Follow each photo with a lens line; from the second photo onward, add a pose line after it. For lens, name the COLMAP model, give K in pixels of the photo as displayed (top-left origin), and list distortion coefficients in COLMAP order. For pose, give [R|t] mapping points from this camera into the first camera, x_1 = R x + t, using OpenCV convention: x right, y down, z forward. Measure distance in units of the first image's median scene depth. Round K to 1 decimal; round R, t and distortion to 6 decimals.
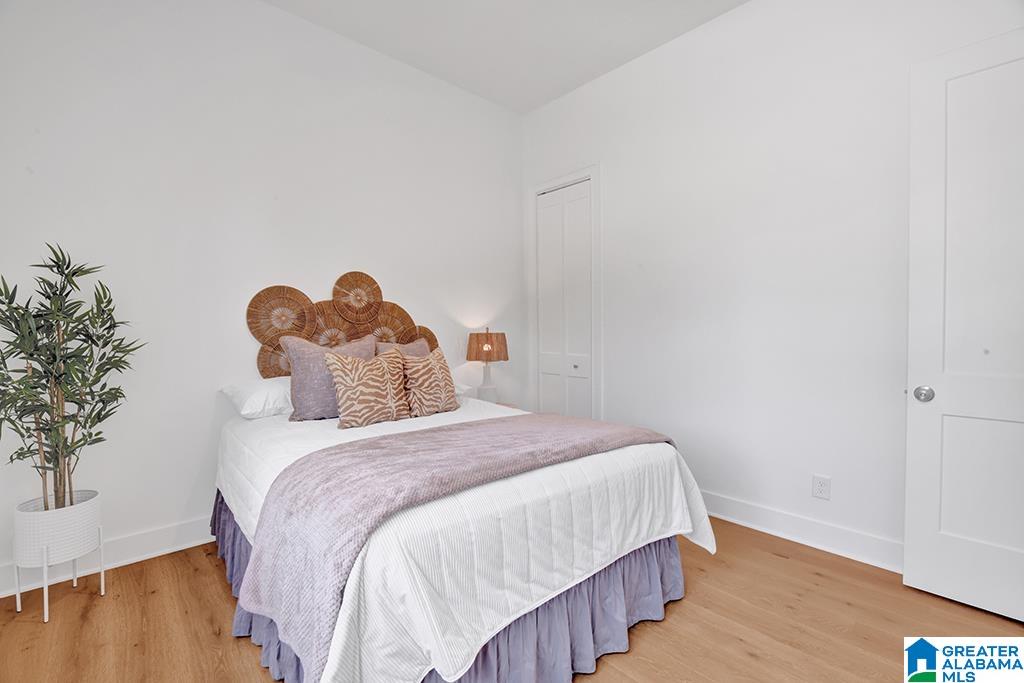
lens RADIAL K [[446.3, 0, 507.7], [0, 446.3, 342.2], [0, 0, 1]] dist [0.002651, 0.000239]
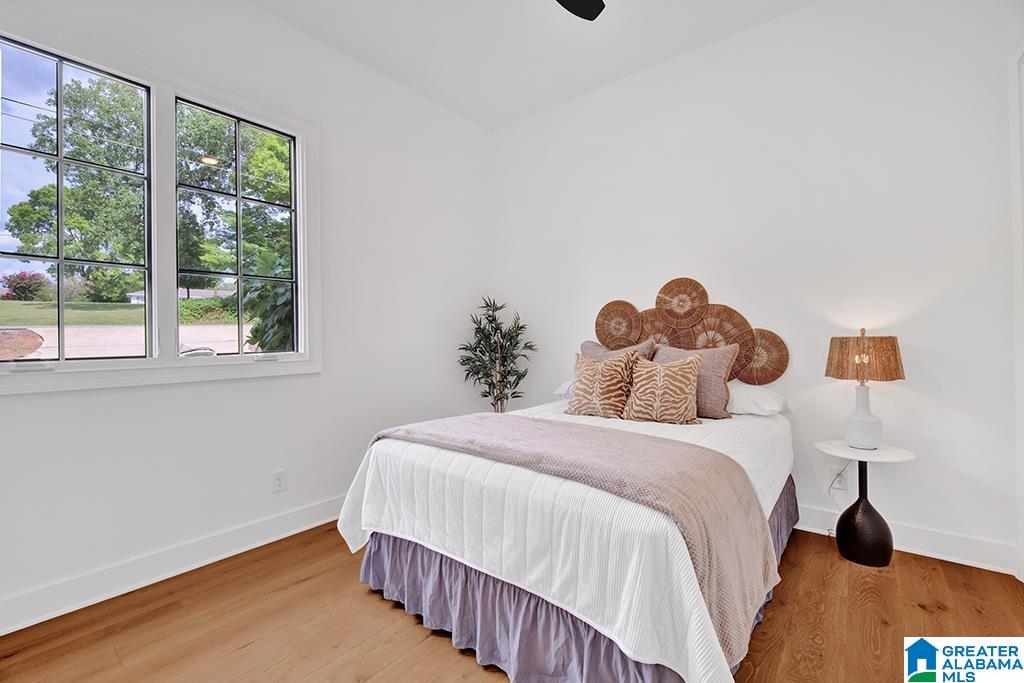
lens RADIAL K [[446.3, 0, 507.1], [0, 446.3, 339.2], [0, 0, 1]] dist [0.002651, 0.000239]
pose [[0.165117, 0.003910, -0.986266, 0.725305], [-0.011892, 0.999927, 0.001974, -0.017040], [0.986202, 0.011403, 0.165151, 0.514024]]
